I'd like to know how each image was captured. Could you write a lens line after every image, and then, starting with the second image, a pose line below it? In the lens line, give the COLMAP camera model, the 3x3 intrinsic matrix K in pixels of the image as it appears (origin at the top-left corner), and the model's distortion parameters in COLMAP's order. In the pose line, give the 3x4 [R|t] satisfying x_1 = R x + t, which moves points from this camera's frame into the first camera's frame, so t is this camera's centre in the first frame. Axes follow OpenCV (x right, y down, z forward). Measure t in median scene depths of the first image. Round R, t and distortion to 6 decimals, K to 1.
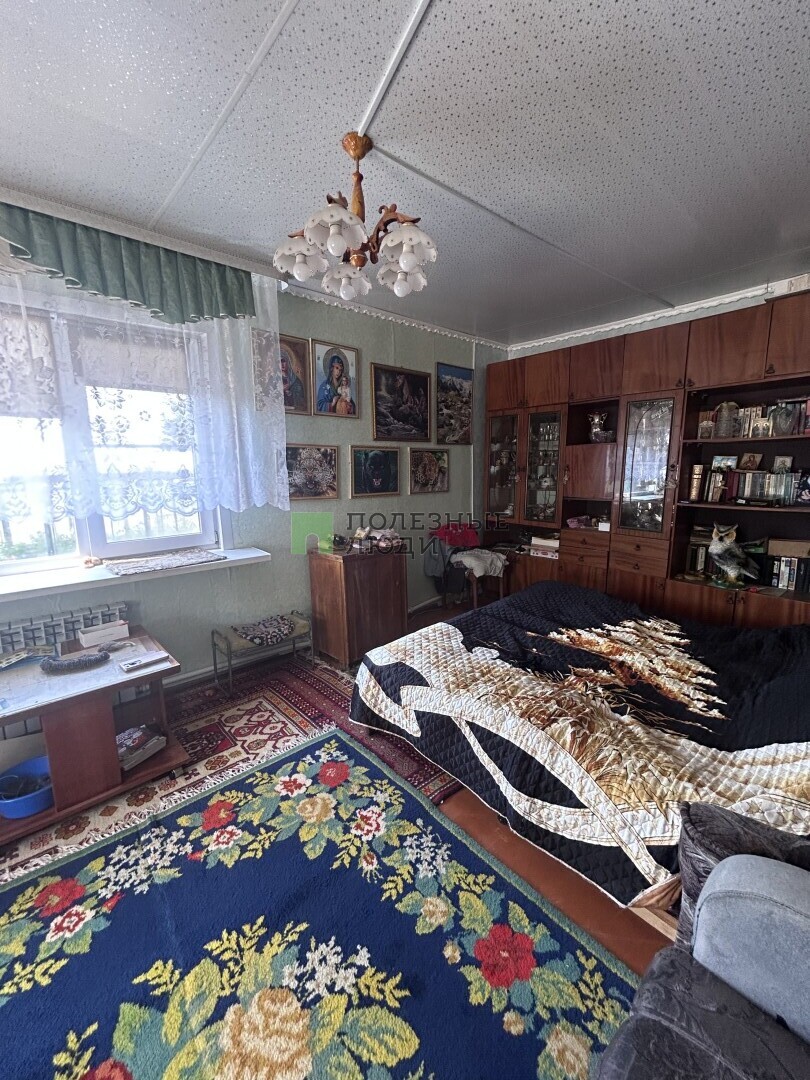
lens RADIAL K [[435.0, 0, 407.4], [0, 435.0, 540.4], [0, 0, 1]] dist [-0.001969, 0.001411]
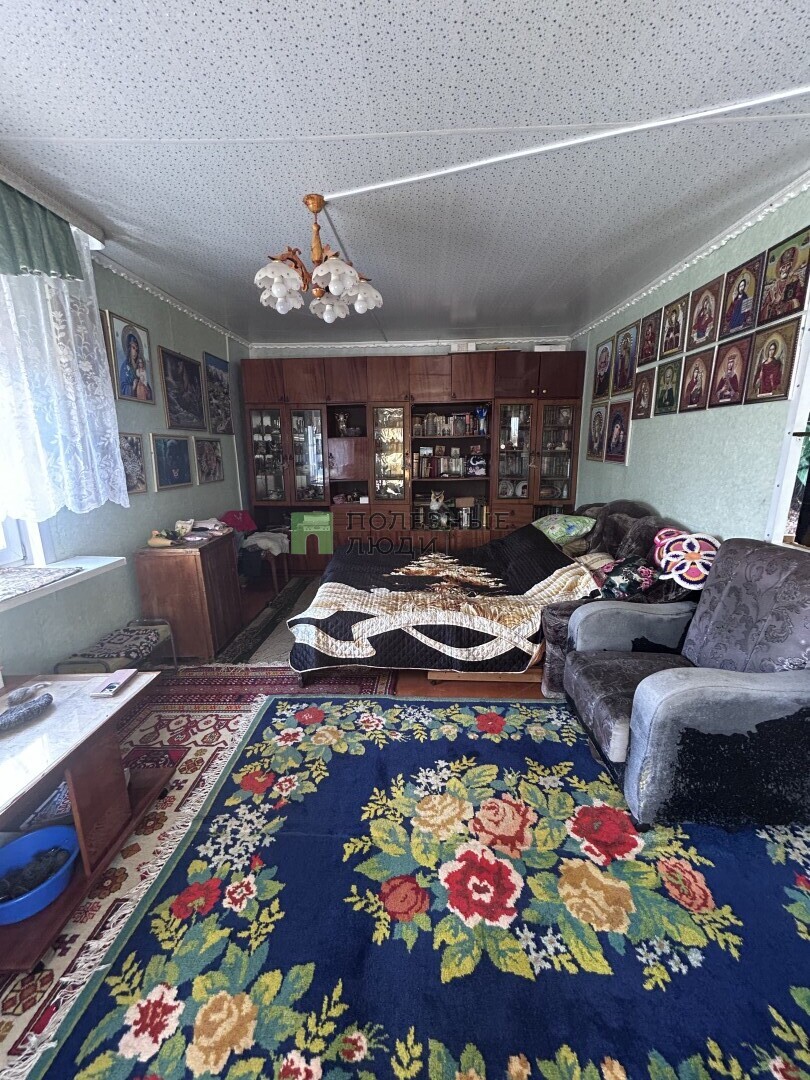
lens RADIAL K [[435.0, 0, 407.4], [0, 435.0, 540.4], [0, 0, 1]] dist [-0.001969, 0.001411]
pose [[0.691043, -0.148001, 0.707499, -0.776253], [0.129565, 0.988323, 0.080194, 0.001225], [-0.711106, 0.036250, 0.702149, -0.041155]]
